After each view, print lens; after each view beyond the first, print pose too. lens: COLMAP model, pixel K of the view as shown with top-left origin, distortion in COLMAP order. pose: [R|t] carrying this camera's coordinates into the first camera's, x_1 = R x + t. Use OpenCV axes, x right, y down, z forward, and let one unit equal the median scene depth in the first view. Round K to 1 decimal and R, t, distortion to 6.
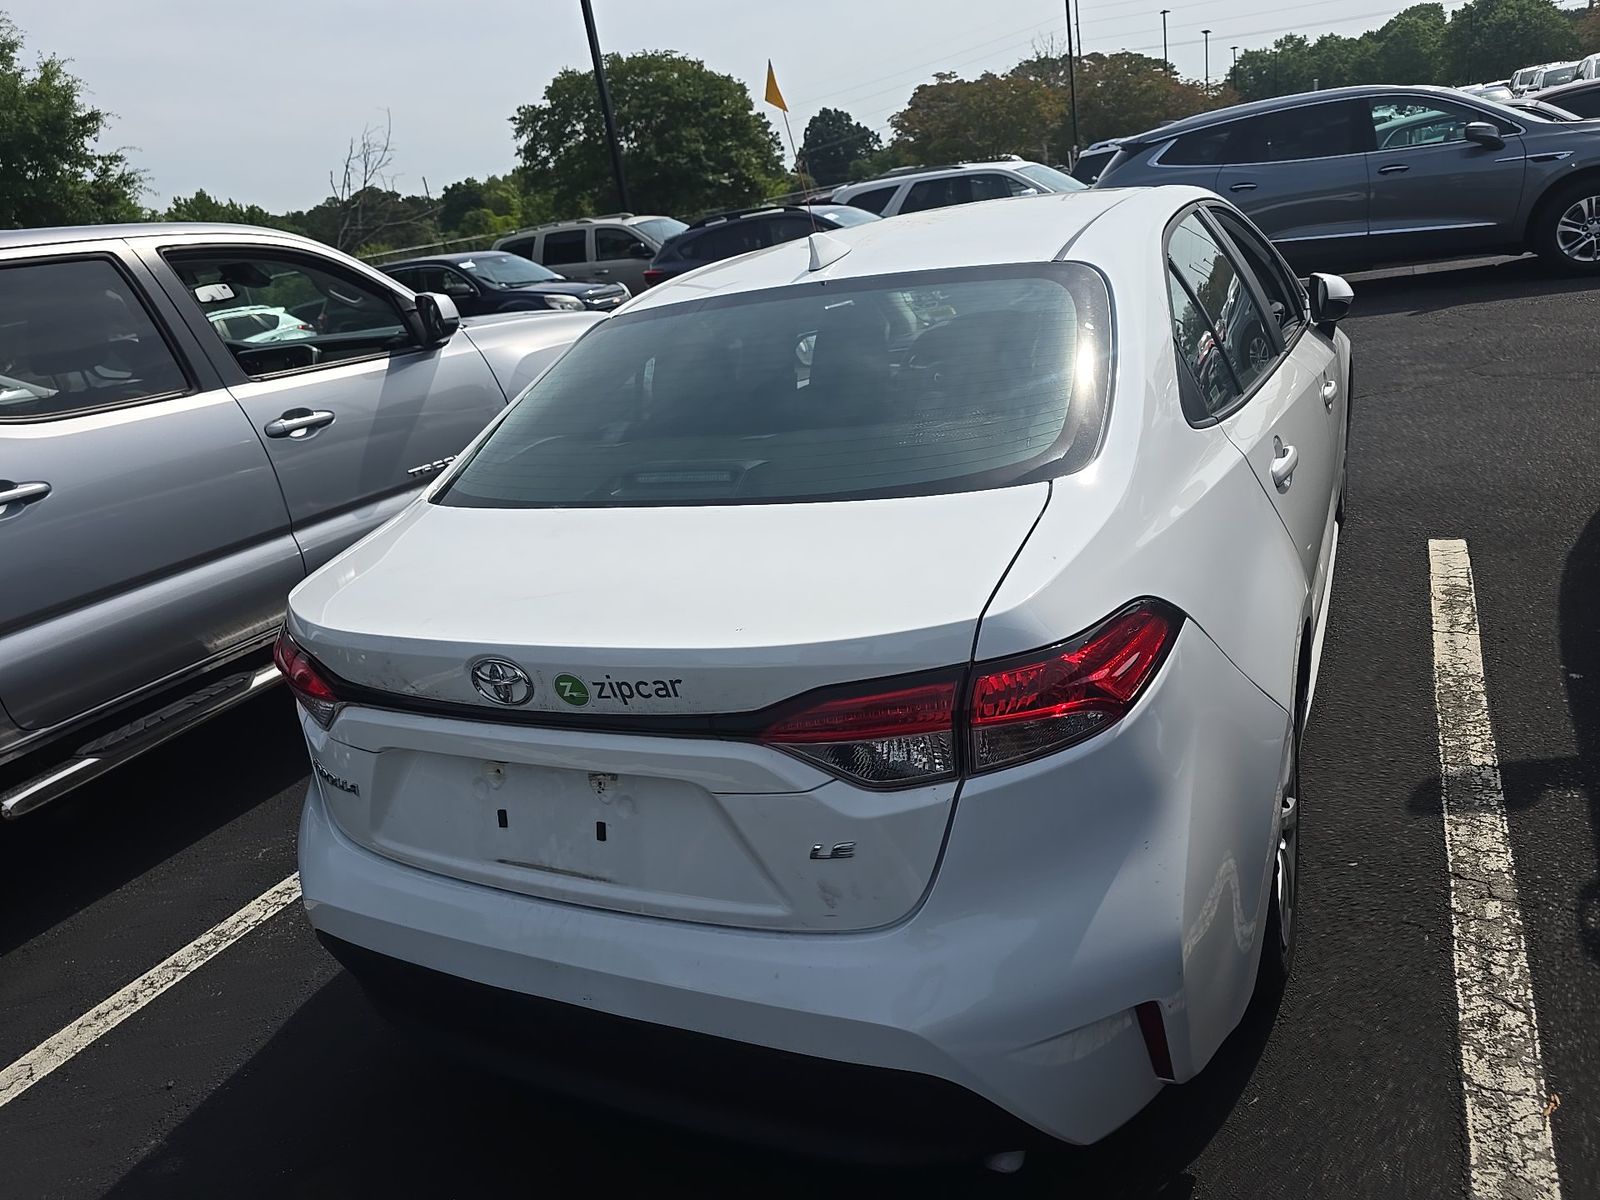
lens RADIAL K [[1085.9, 0, 806.0], [0, 1085.9, 594.7], [0, 0, 1]] dist [0.039404, -0.034410]
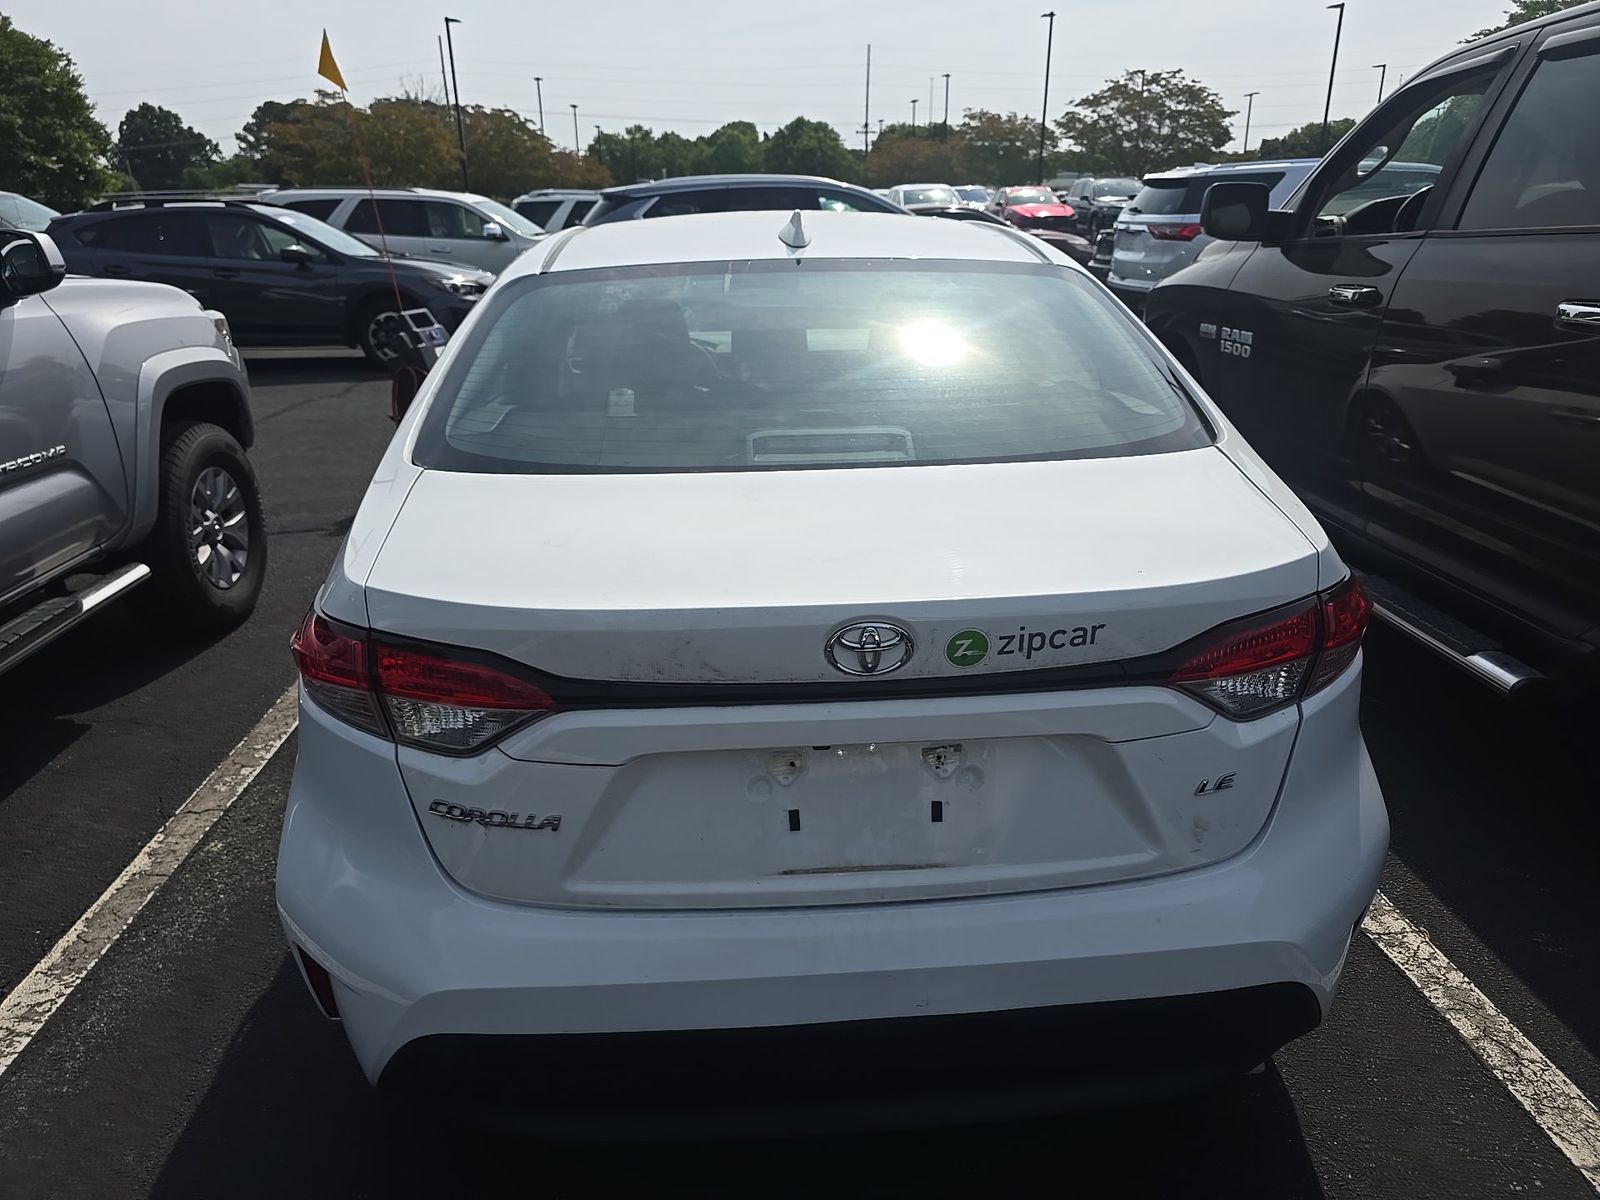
lens RADIAL K [[1085.9, 0, 807.8], [0, 1085.9, 598.4], [0, 0, 1]] dist [0.039404, -0.034410]
pose [[0.852831, -0.037154, 0.520864, -0.098091], [0.058463, 0.997988, -0.024536, 0.007410], [-0.518905, 0.051376, 0.853287, 0.036057]]
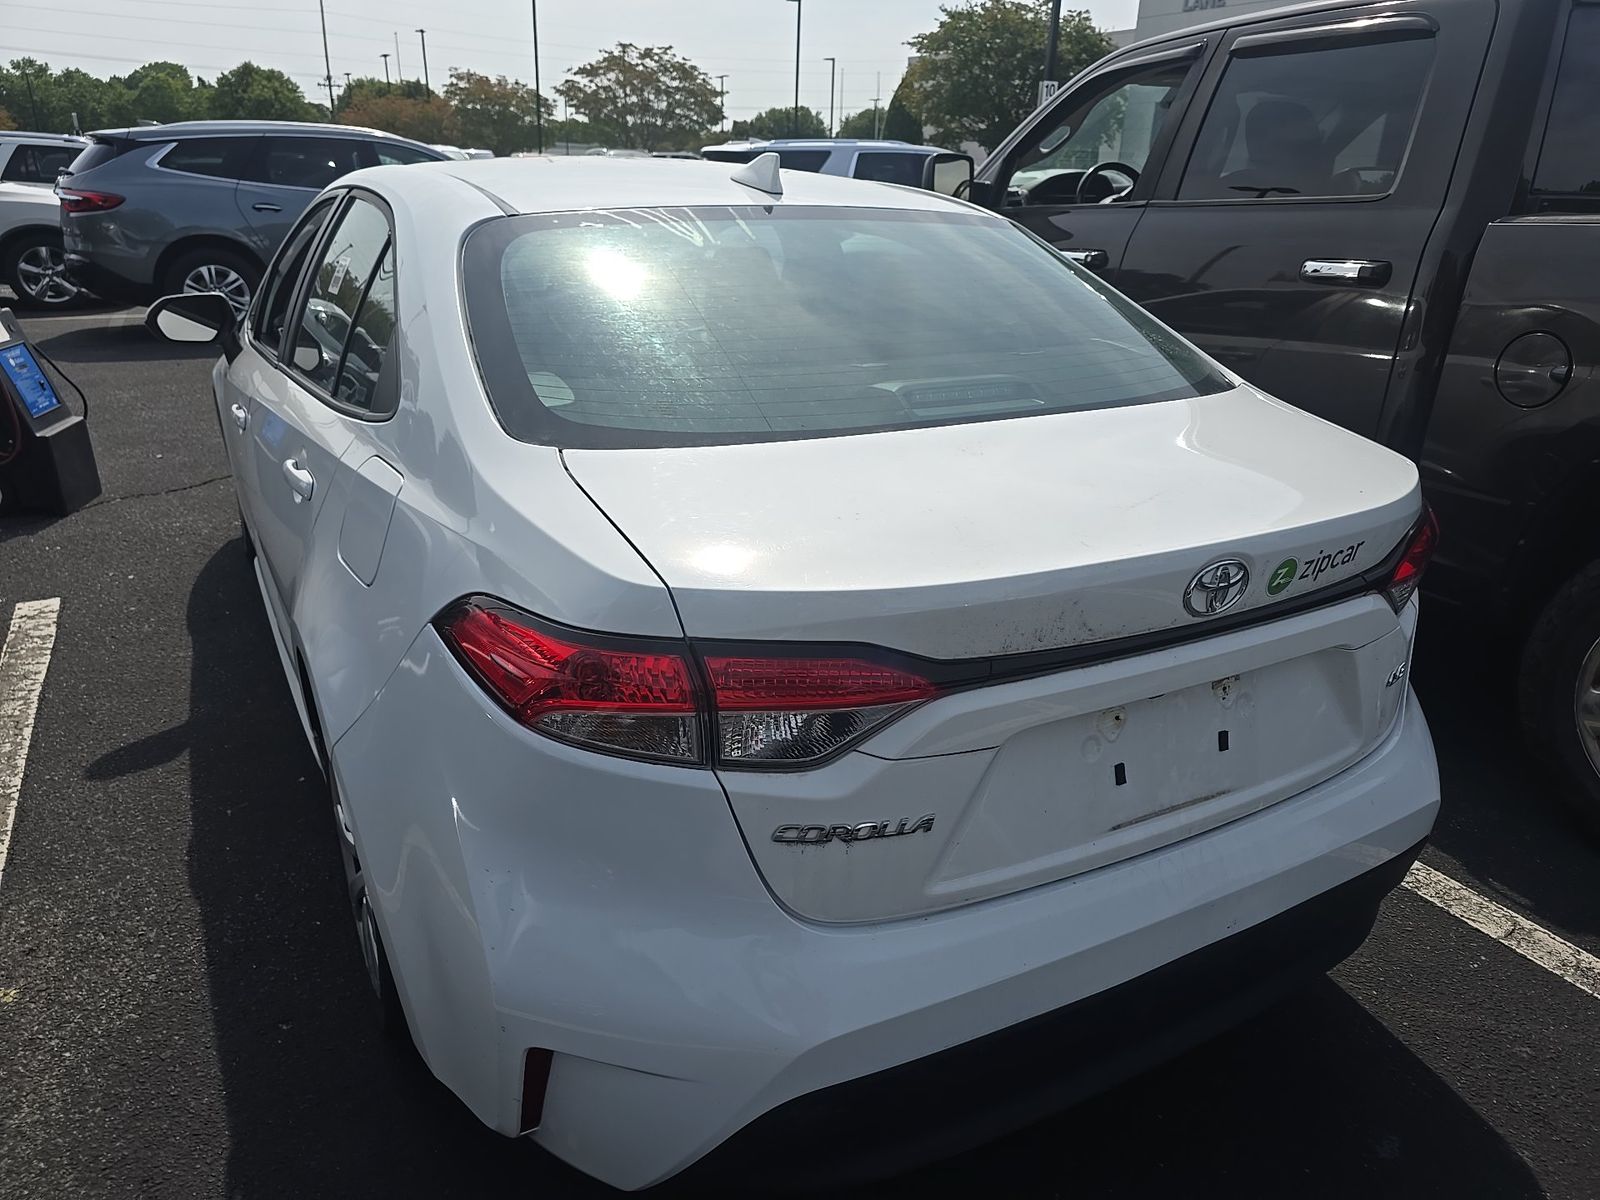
lens RADIAL K [[1085.9, 0, 805.3], [0, 1085.9, 601.5], [0, 0, 1]] dist [0.039404, -0.034410]
pose [[0.561035, -0.139754, 0.815910, -0.149770], [0.172543, 0.983739, 0.049857, -0.001172], [-0.809610, 0.112808, 0.576026, 0.097126]]
